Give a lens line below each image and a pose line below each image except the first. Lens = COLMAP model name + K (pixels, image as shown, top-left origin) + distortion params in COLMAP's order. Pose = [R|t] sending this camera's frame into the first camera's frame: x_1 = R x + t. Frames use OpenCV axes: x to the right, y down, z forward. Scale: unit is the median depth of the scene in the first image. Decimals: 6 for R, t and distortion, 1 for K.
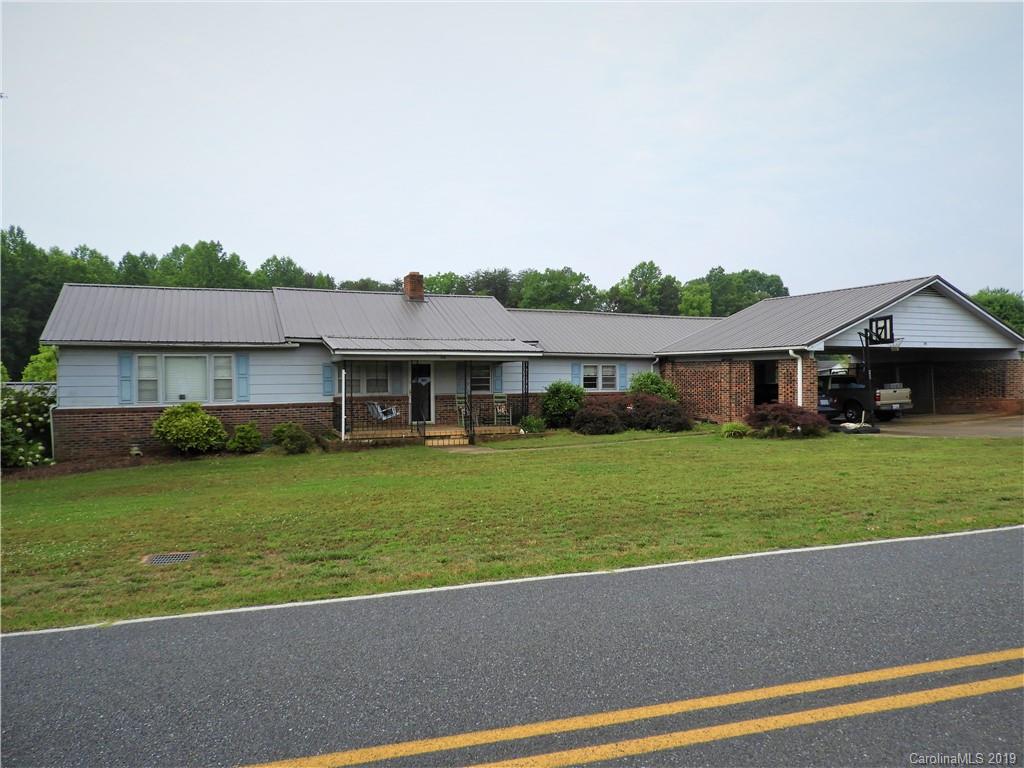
lens RADIAL K [[722.6, 0, 514.3], [0, 722.6, 383.9], [0, 0, 1]] dist [0.000534, 0.001223]
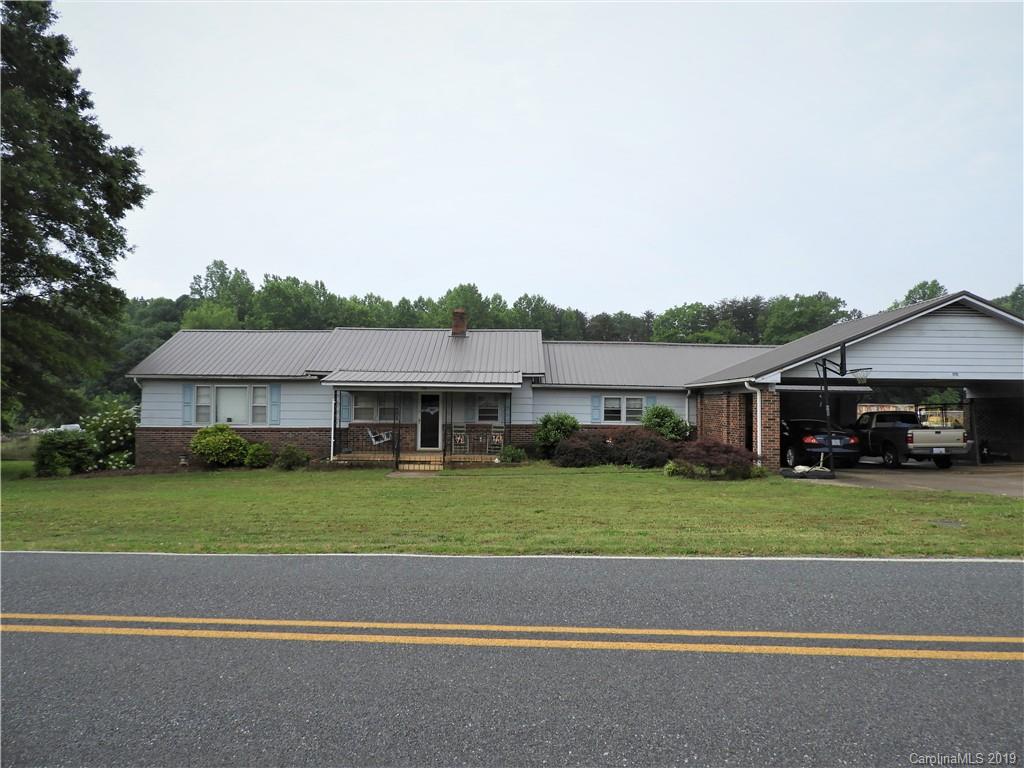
lens RADIAL K [[722.6, 0, 516.7], [0, 722.6, 385.4], [0, 0, 1]] dist [0.000534, 0.001223]
pose [[0.921210, 0.002632, -0.389057, 0.423894], [-0.018840, 0.999106, -0.037851, -0.002846], [0.388609, 0.042198, 0.920436, 0.053002]]
